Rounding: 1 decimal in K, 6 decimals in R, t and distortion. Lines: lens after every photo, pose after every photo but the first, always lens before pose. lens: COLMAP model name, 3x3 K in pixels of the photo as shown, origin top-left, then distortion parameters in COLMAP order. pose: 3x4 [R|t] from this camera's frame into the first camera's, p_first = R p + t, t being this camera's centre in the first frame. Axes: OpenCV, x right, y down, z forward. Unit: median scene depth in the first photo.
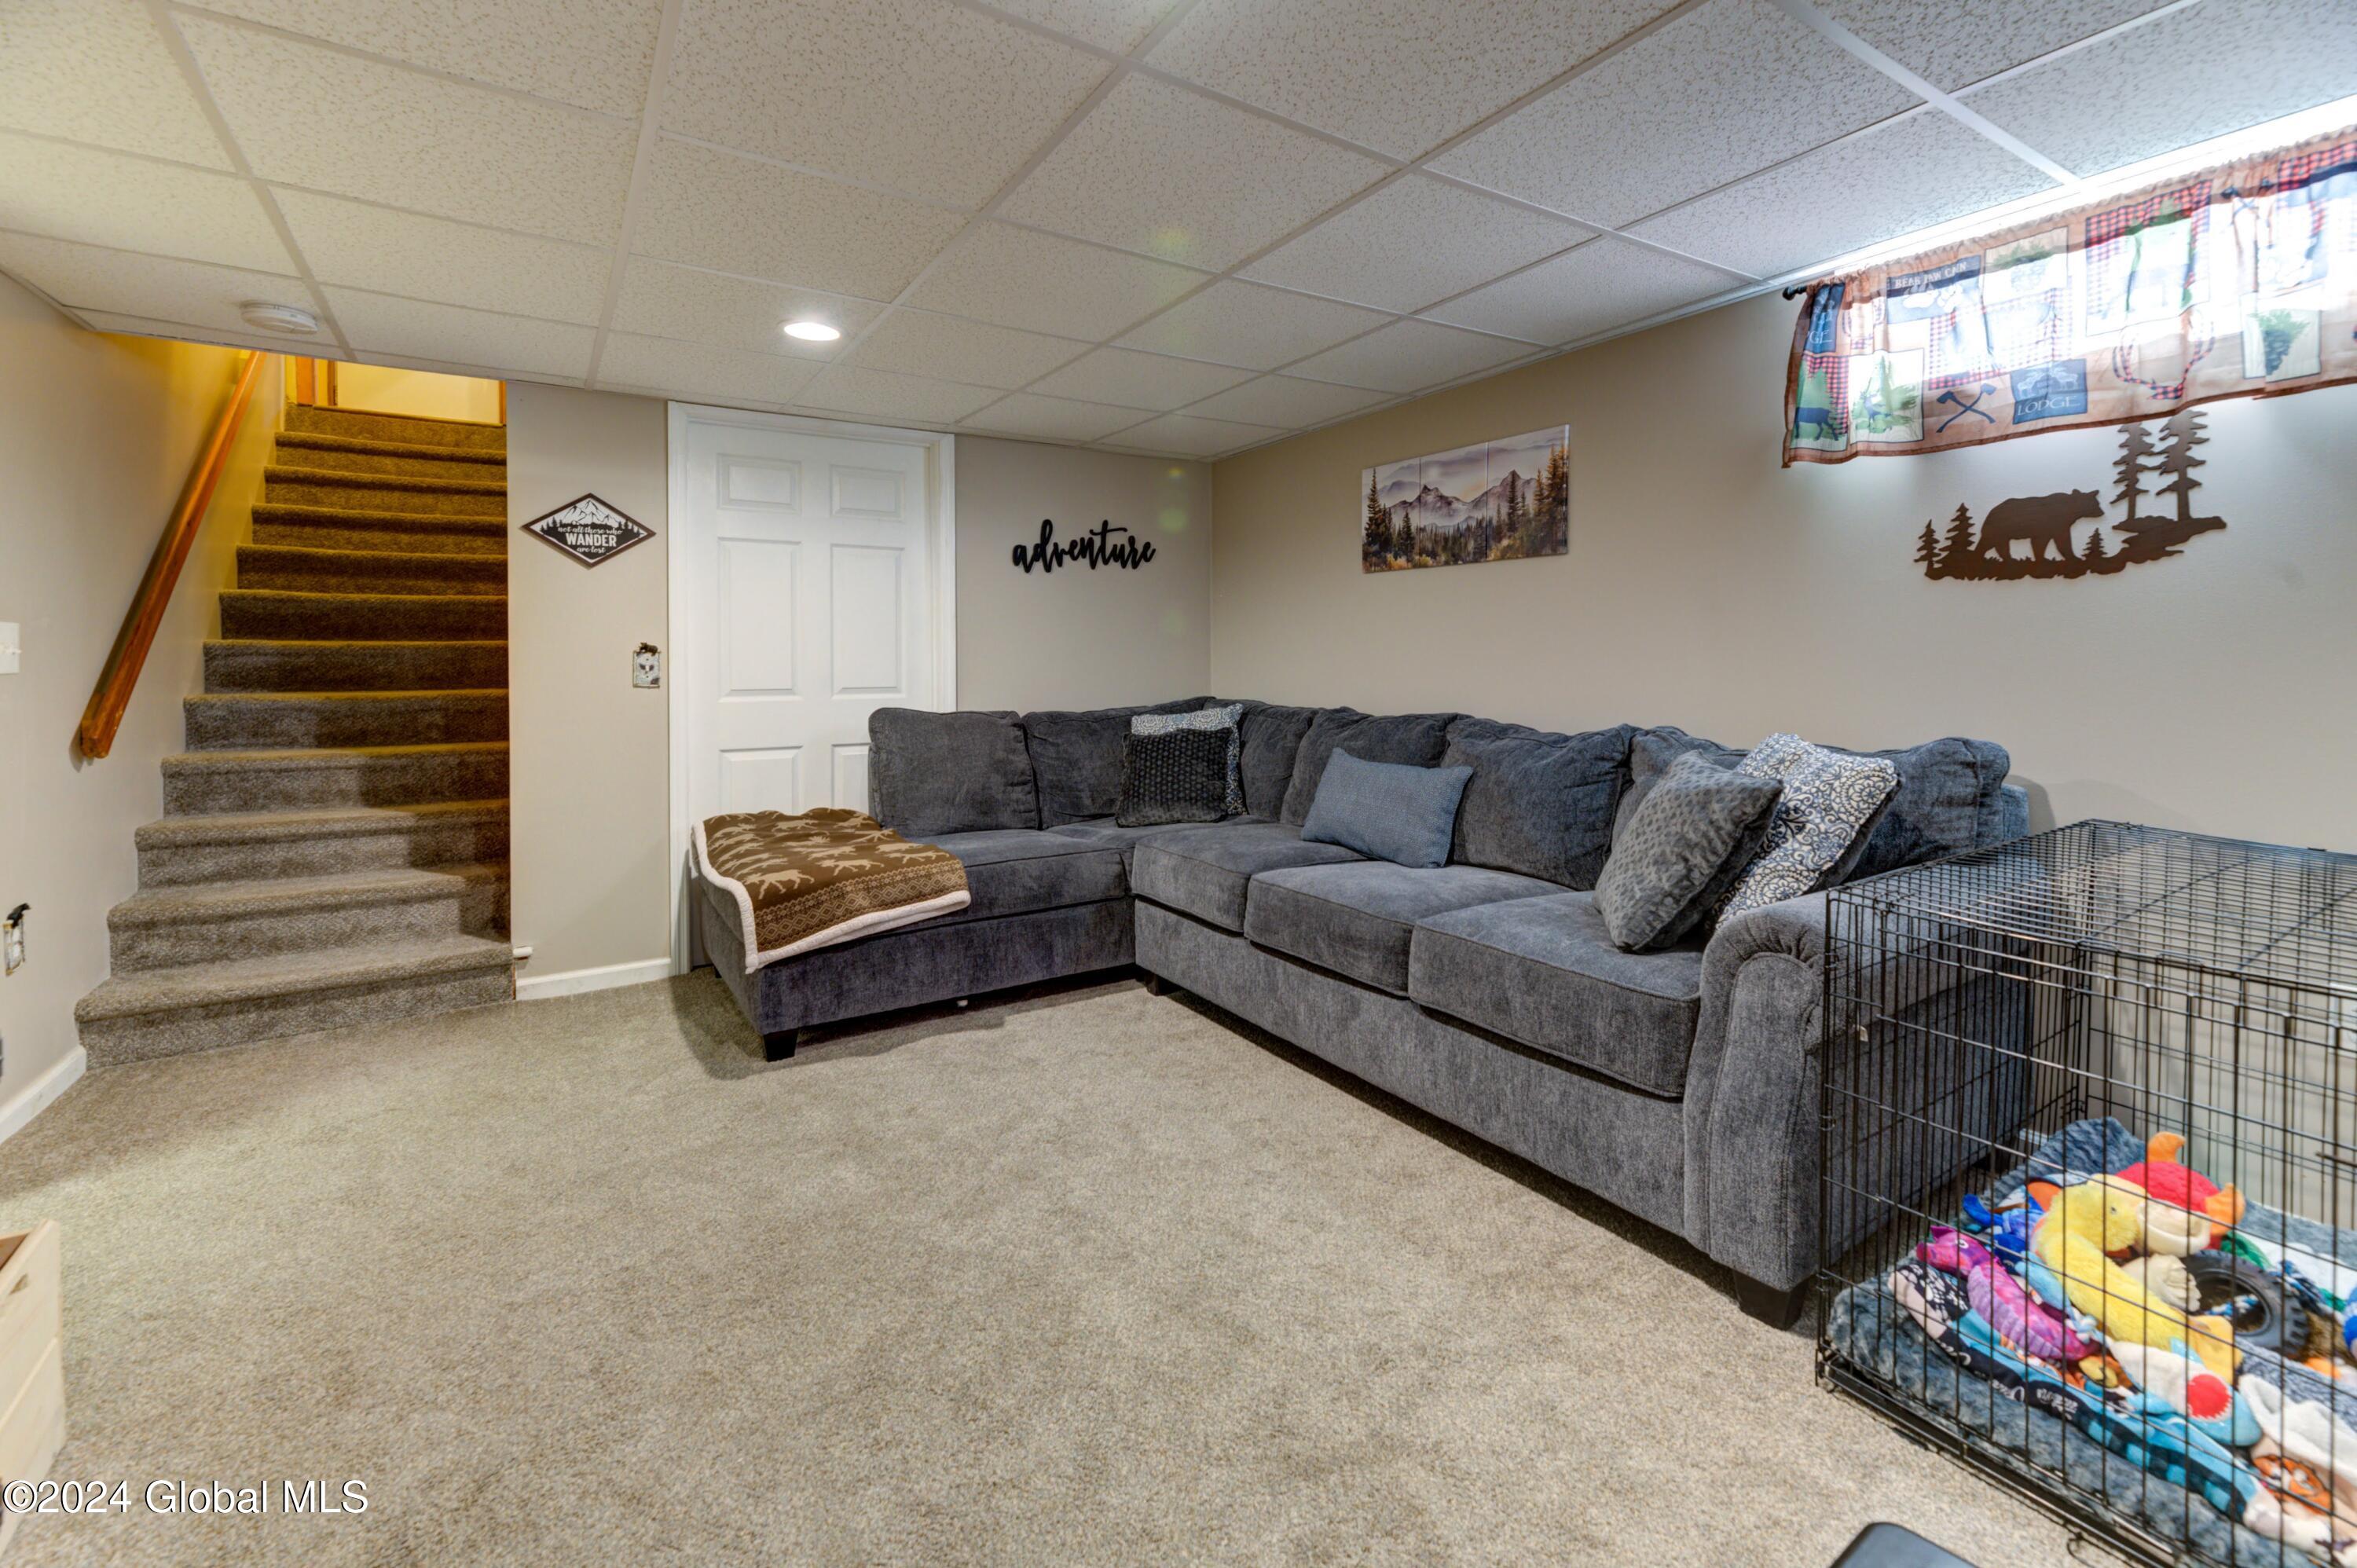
lens RADIAL K [[965.6, 0, 1176.1], [0, 965.6, 680.6], [0, 0, 1]] dist [0.007392, -0.001227]
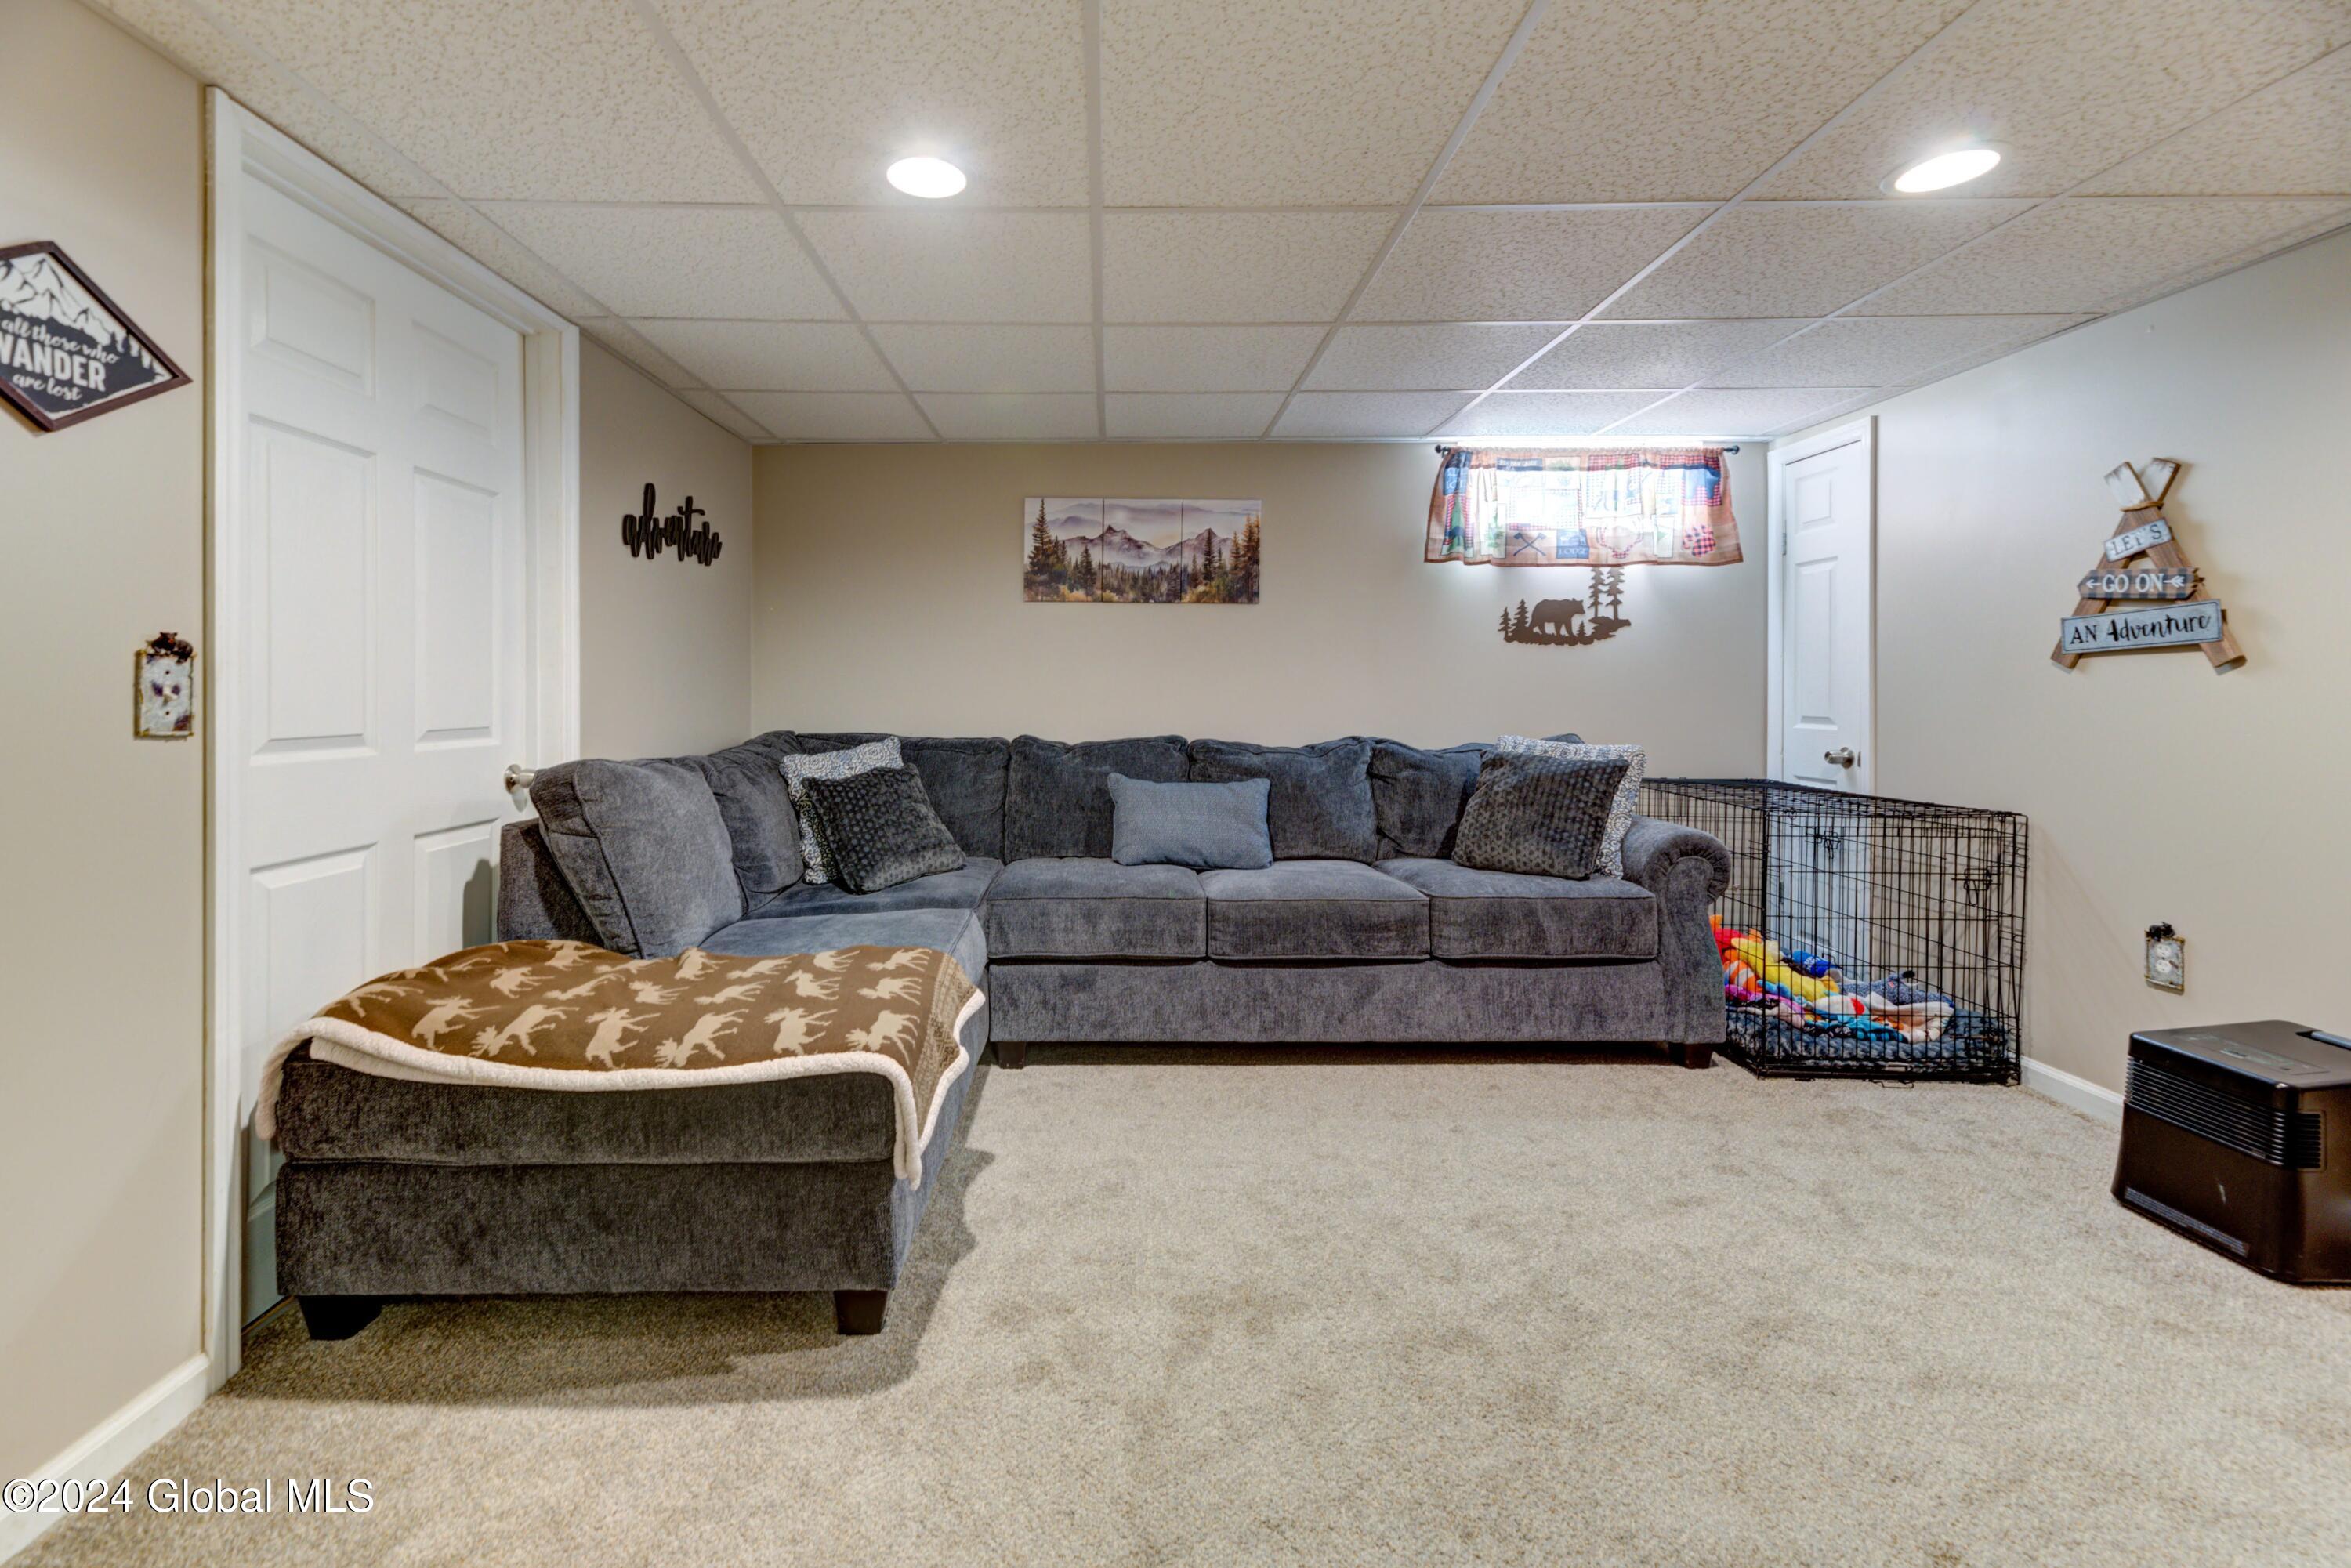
lens RADIAL K [[958.5, 0, 1144.8], [0, 958.5, 705.0], [0, 0, 1]] dist [0.007780, -0.000641]
pose [[0.560831, -0.006124, 0.827907, -0.675864], [0.013799, 0.999903, -0.001951, -0.000488], [-0.827815, 0.012518, 0.560861, 0.417781]]
